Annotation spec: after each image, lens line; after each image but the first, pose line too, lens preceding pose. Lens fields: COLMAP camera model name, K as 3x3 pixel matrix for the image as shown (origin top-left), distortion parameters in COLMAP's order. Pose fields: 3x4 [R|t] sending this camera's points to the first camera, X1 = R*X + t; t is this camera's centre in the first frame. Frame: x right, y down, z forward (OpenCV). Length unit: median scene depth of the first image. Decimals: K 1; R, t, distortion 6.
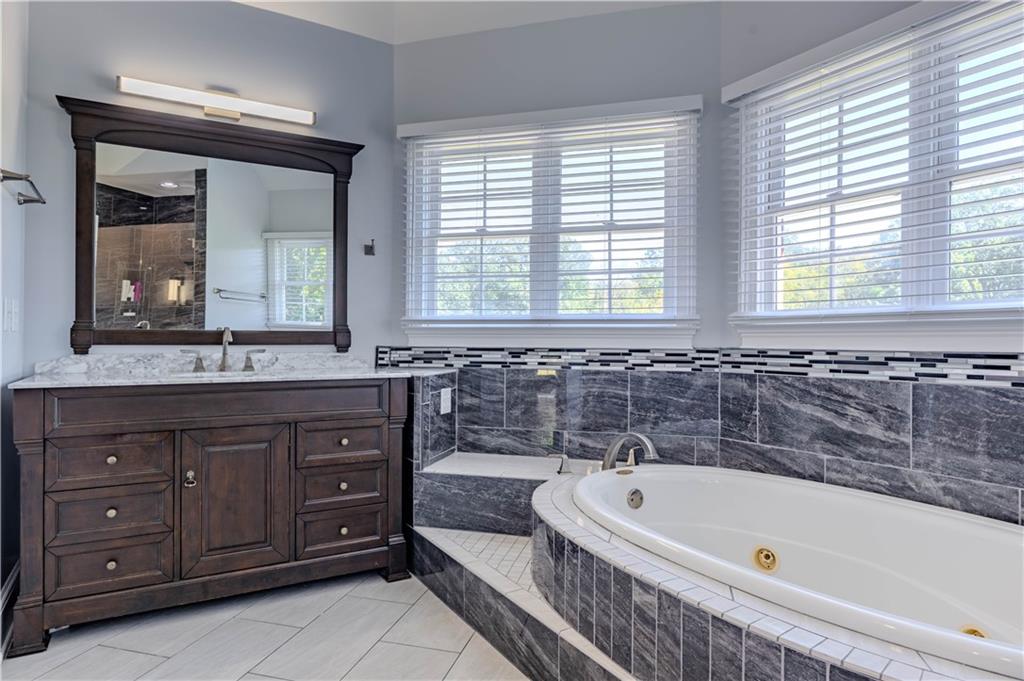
lens RADIAL K [[595.8, 0, 496.8], [0, 595.8, 339.1], [0, 0, 1]] dist [-0.000388, -0.000308]
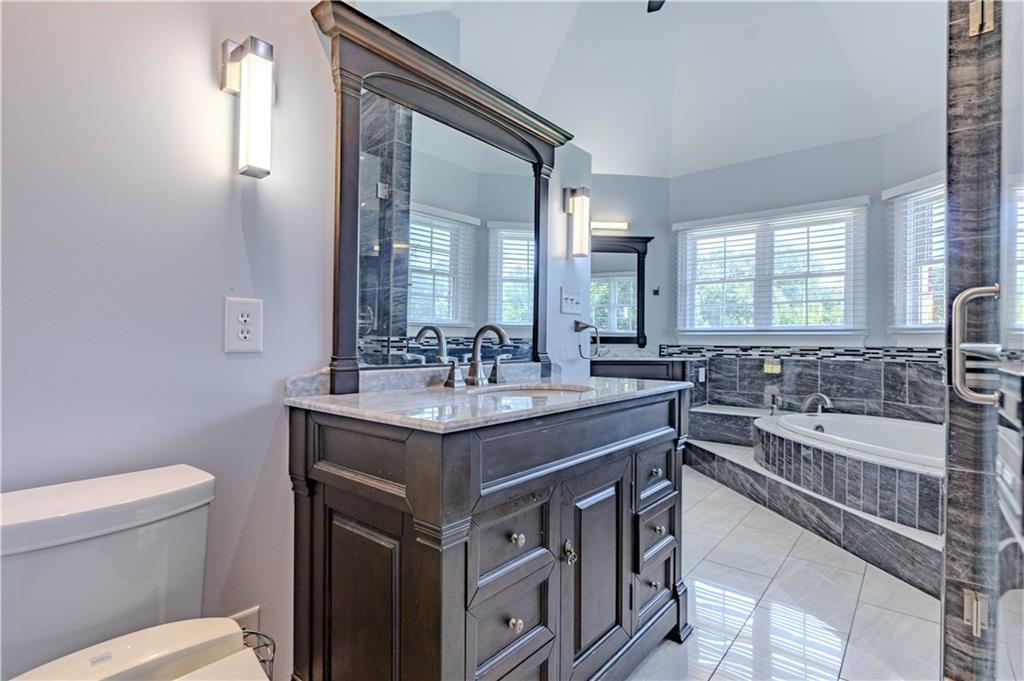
lens RADIAL K [[491.6, 0, 495.0], [0, 491.6, 339.5], [0, 0, 1]] dist [-0.004557, -0.000266]
pose [[0.905858, 0.001901, -0.423578, -0.023346], [-0.003955, 0.999984, -0.003970, 0.004193], [0.423564, 0.005272, 0.905851, -0.659491]]
